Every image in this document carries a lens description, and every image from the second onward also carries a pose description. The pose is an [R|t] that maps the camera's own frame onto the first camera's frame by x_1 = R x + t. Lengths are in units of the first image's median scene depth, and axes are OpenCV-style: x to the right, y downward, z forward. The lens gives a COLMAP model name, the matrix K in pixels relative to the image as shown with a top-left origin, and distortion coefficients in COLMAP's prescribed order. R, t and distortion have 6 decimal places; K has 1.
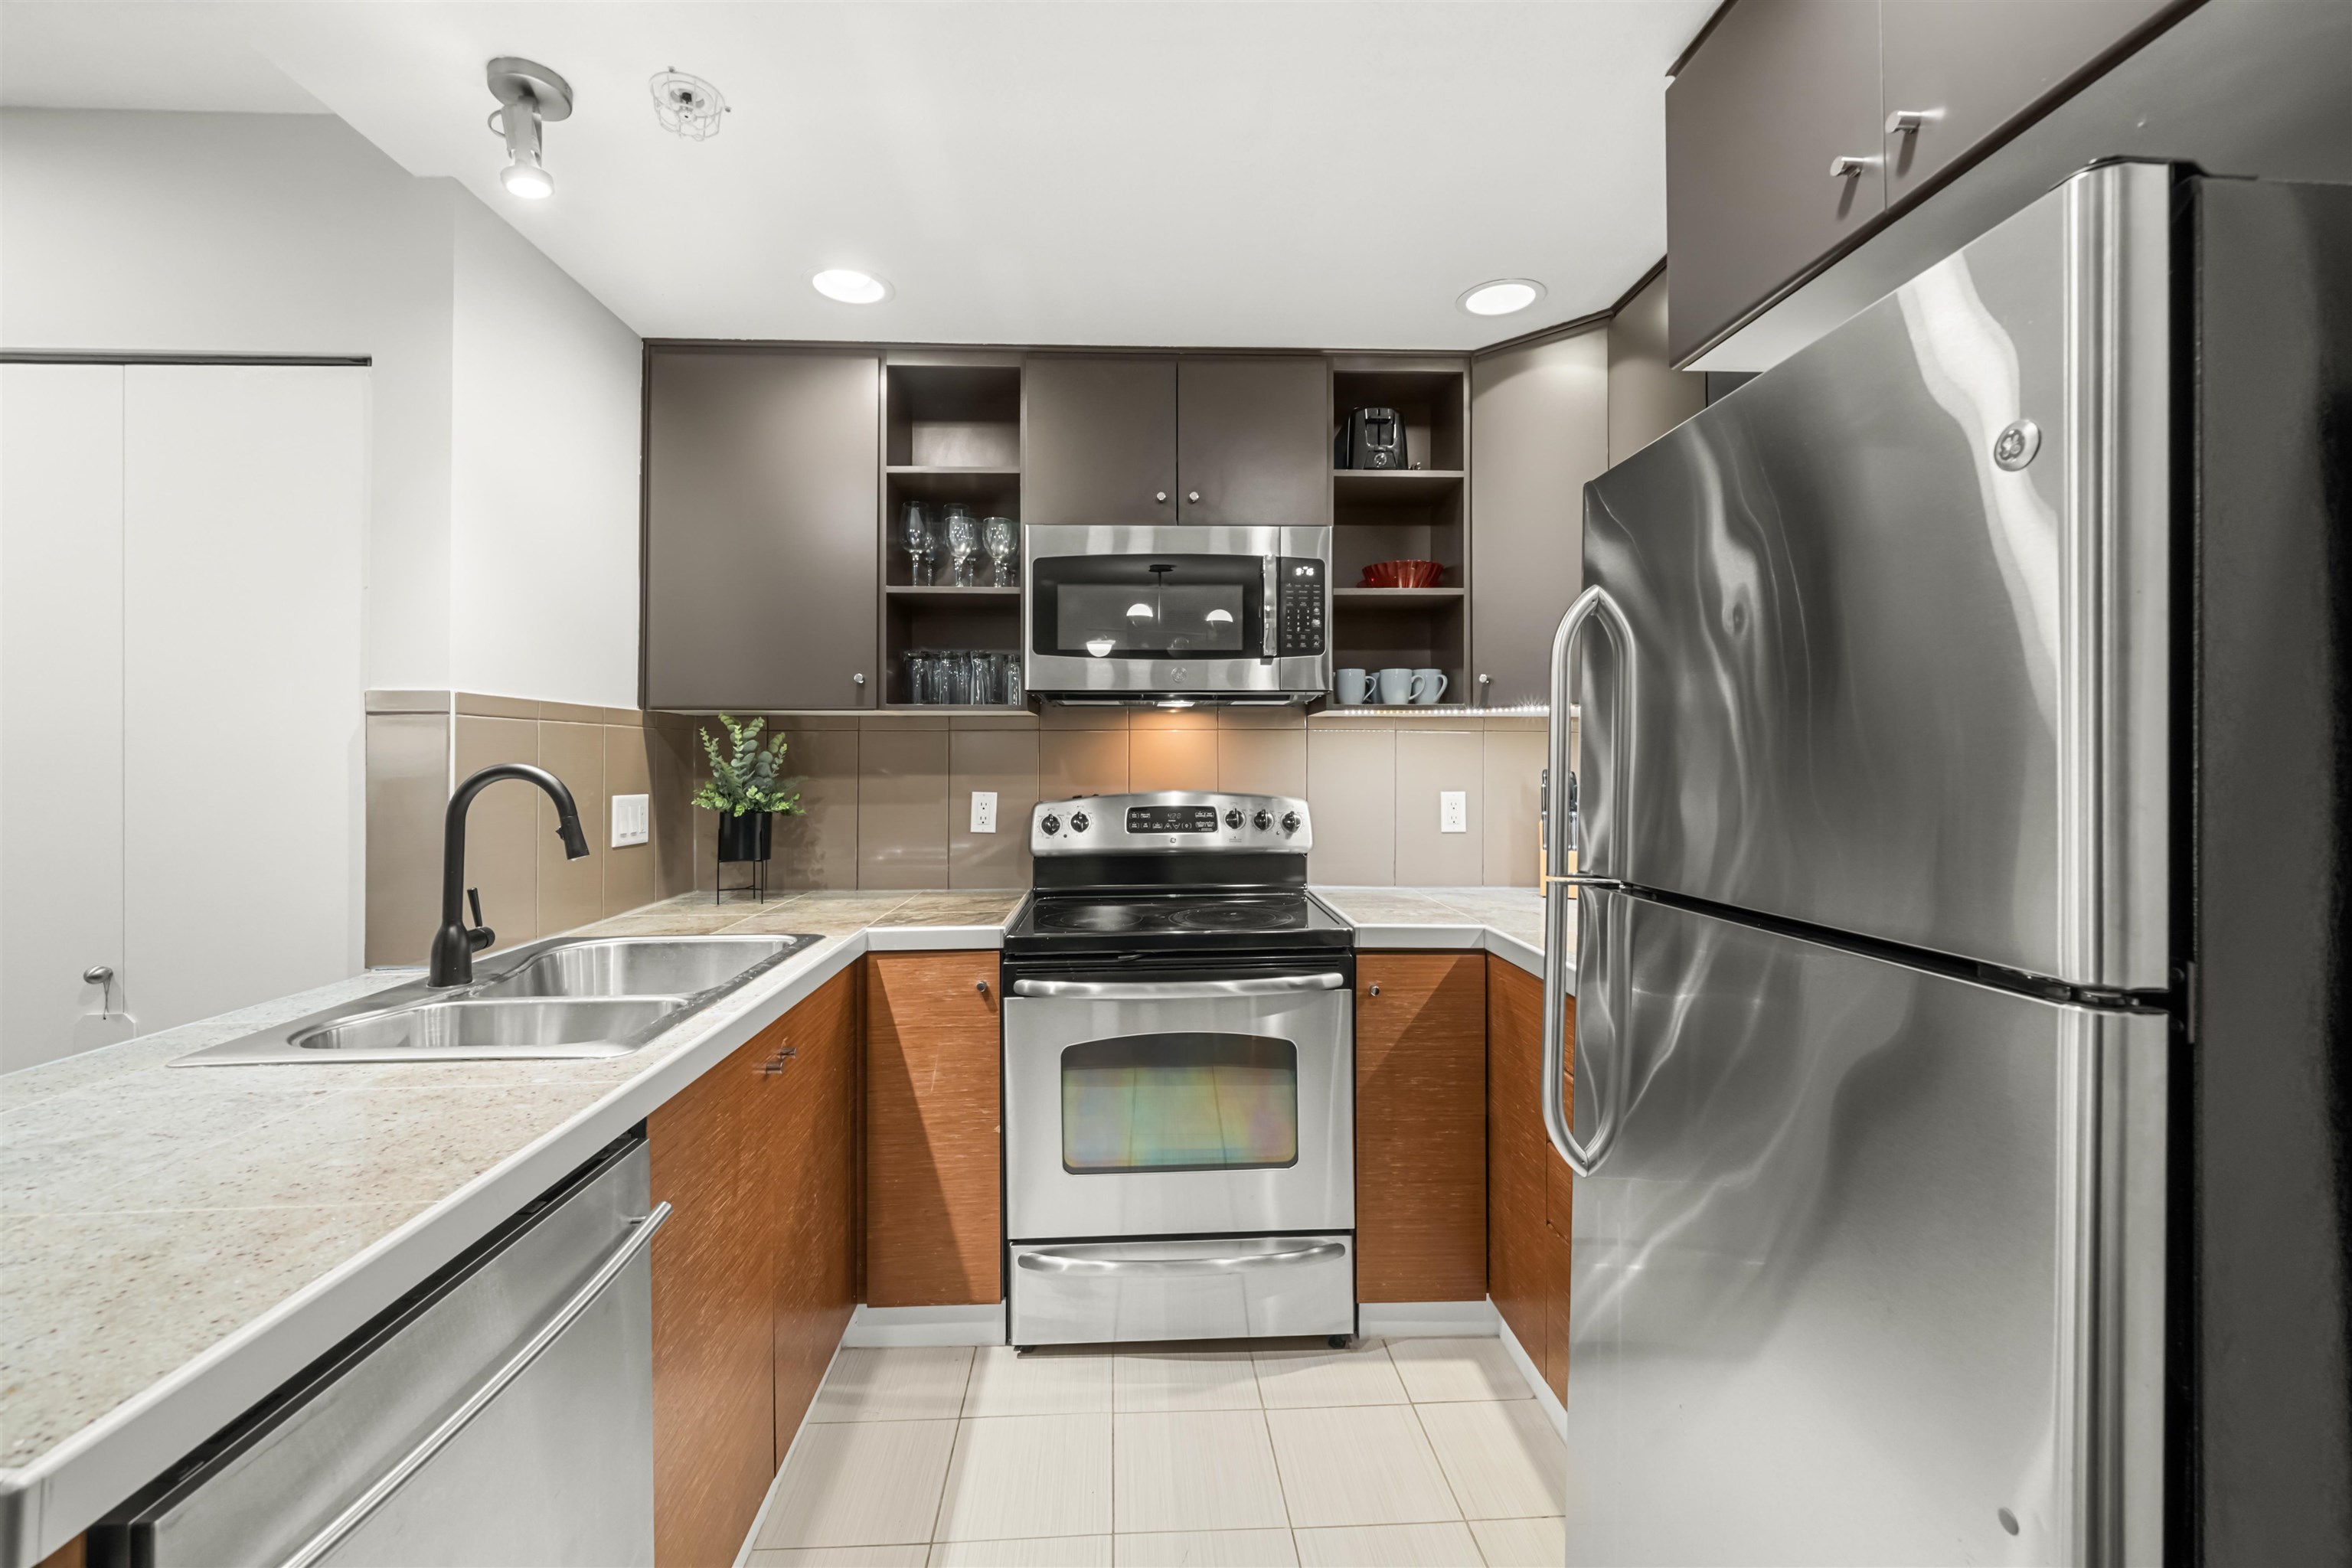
lens RADIAL K [[967.7, 0, 1172.2], [0, 967.7, 754.4], [0, 0, 1]] dist [-0.000177, 0.000102]
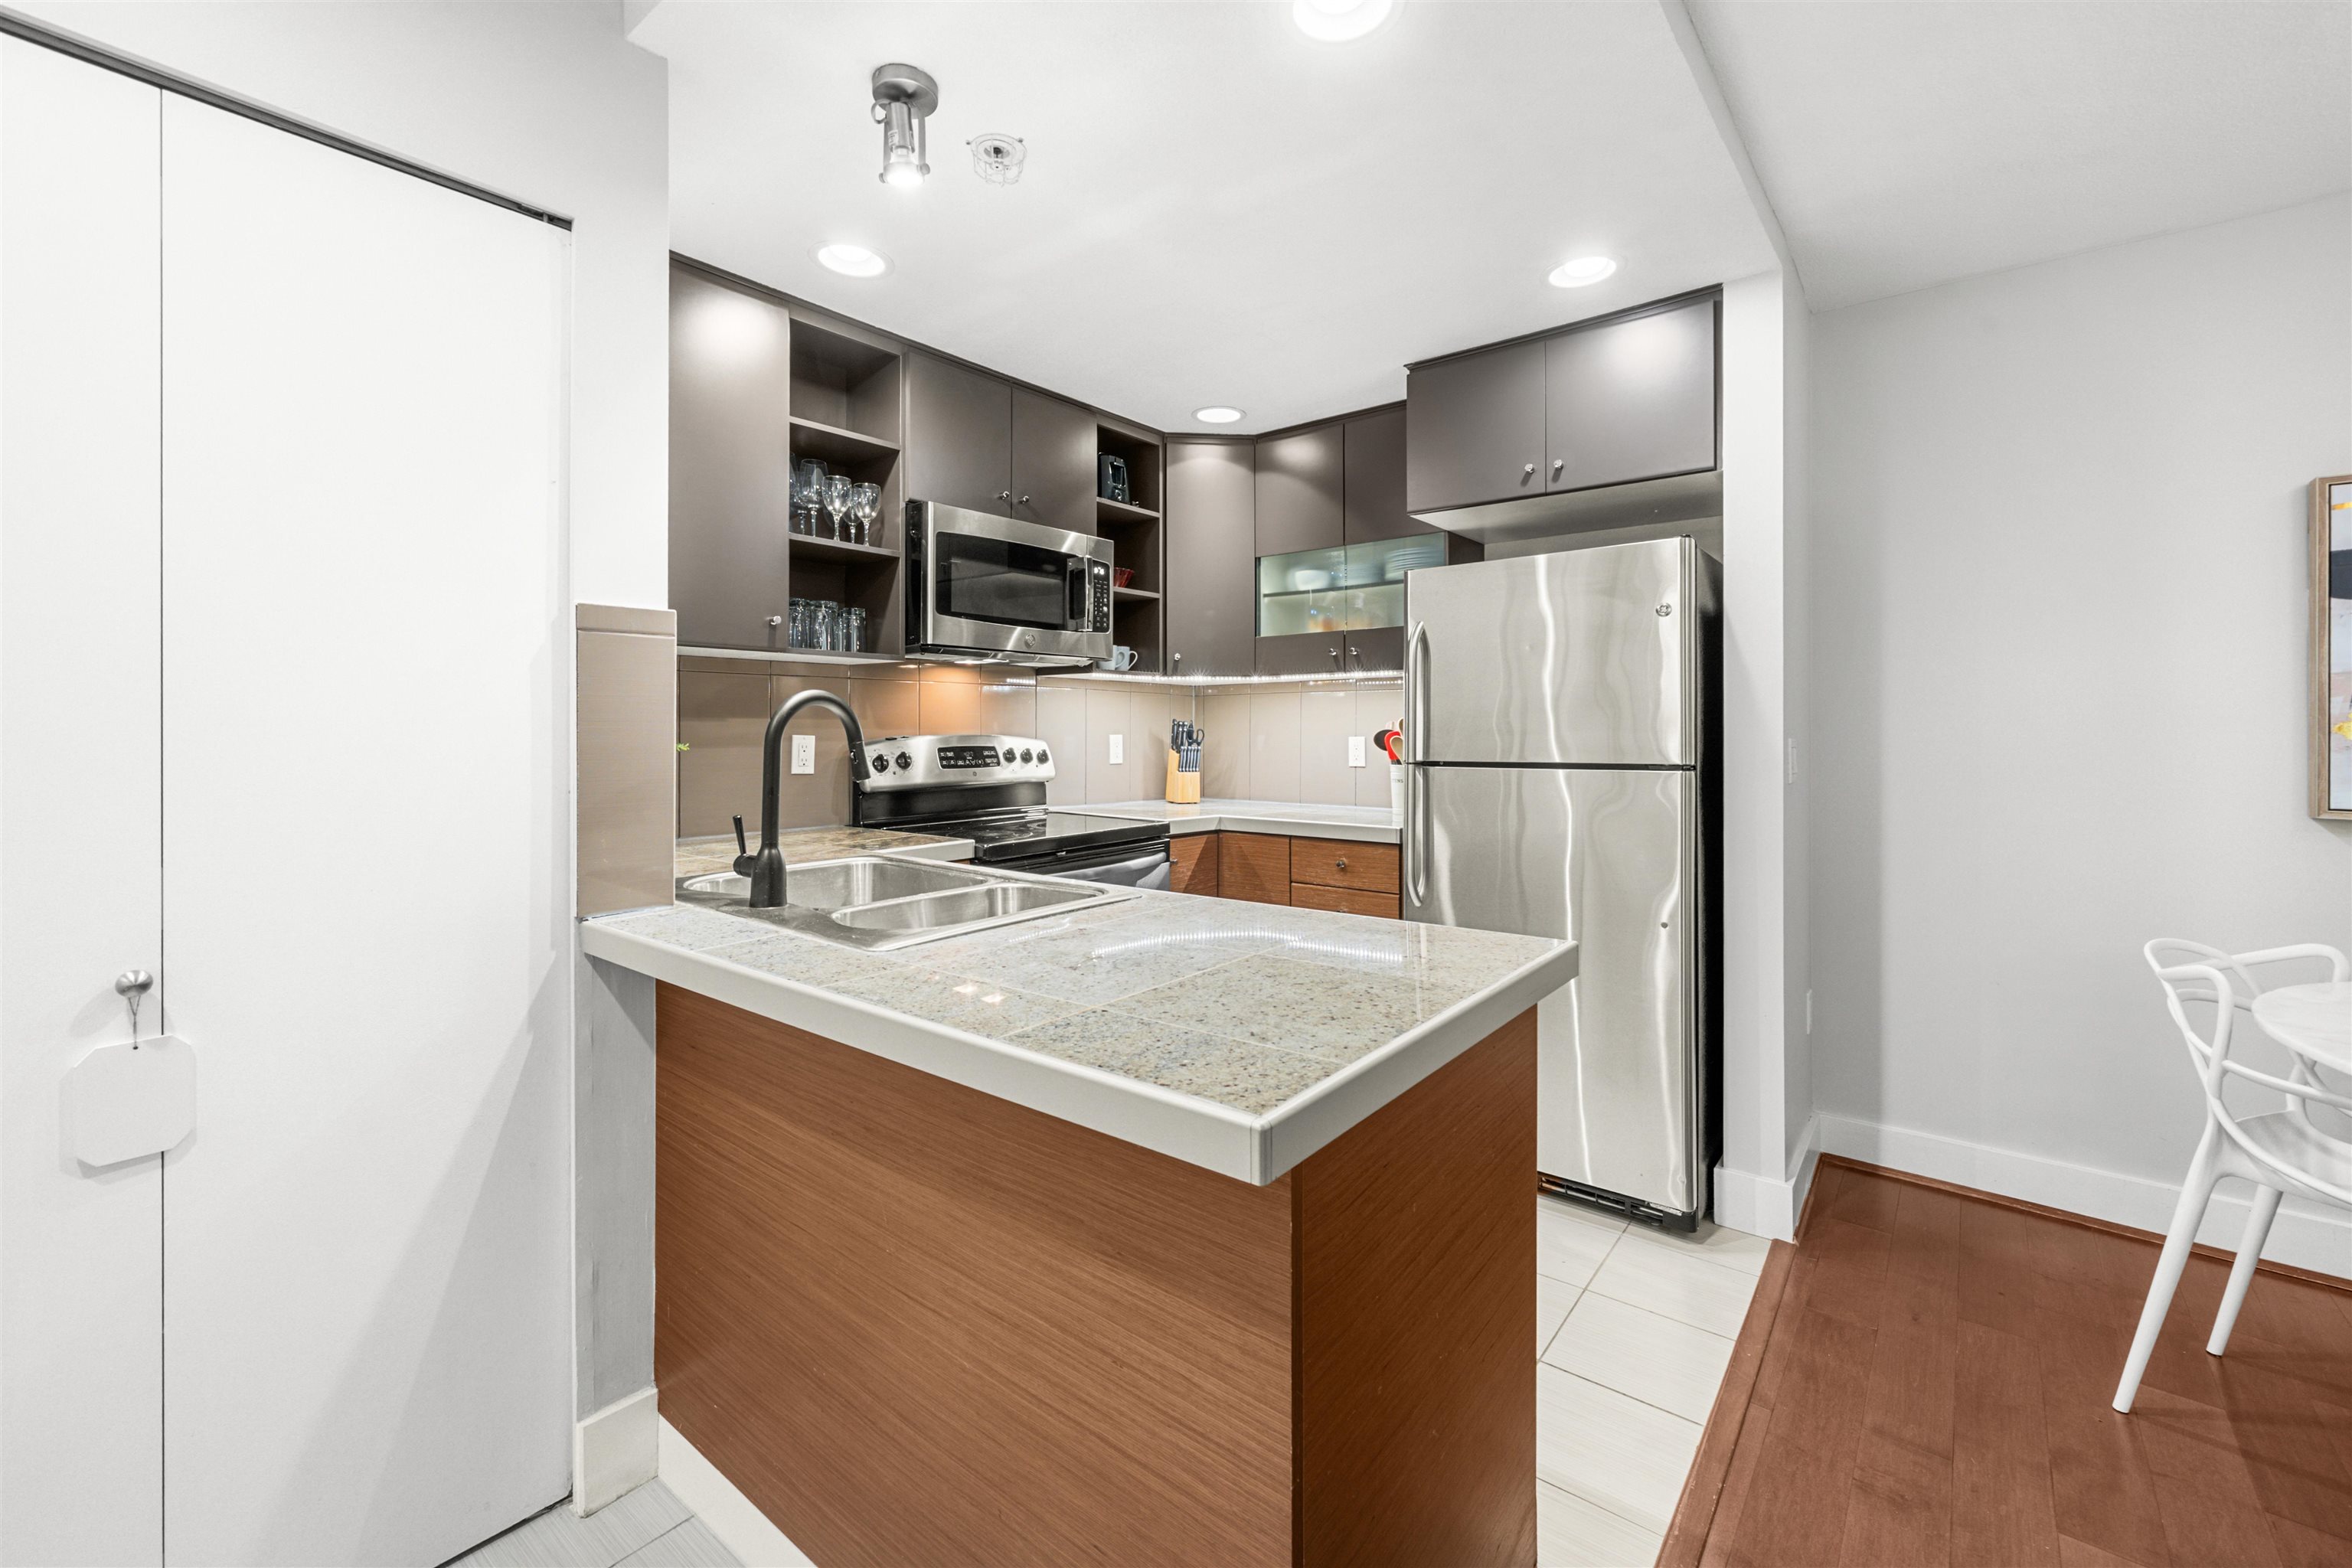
lens RADIAL K [[972.2, 0, 1176.2], [0, 972.2, 730.6], [0, 0, 1]] dist [-0.000626, -0.000006]
pose [[0.664555, 0.001682, 0.747237, -0.804875], [-0.006487, 0.999973, 0.003518, 0.031202], [-0.747211, -0.007185, 0.664548, 0.003146]]
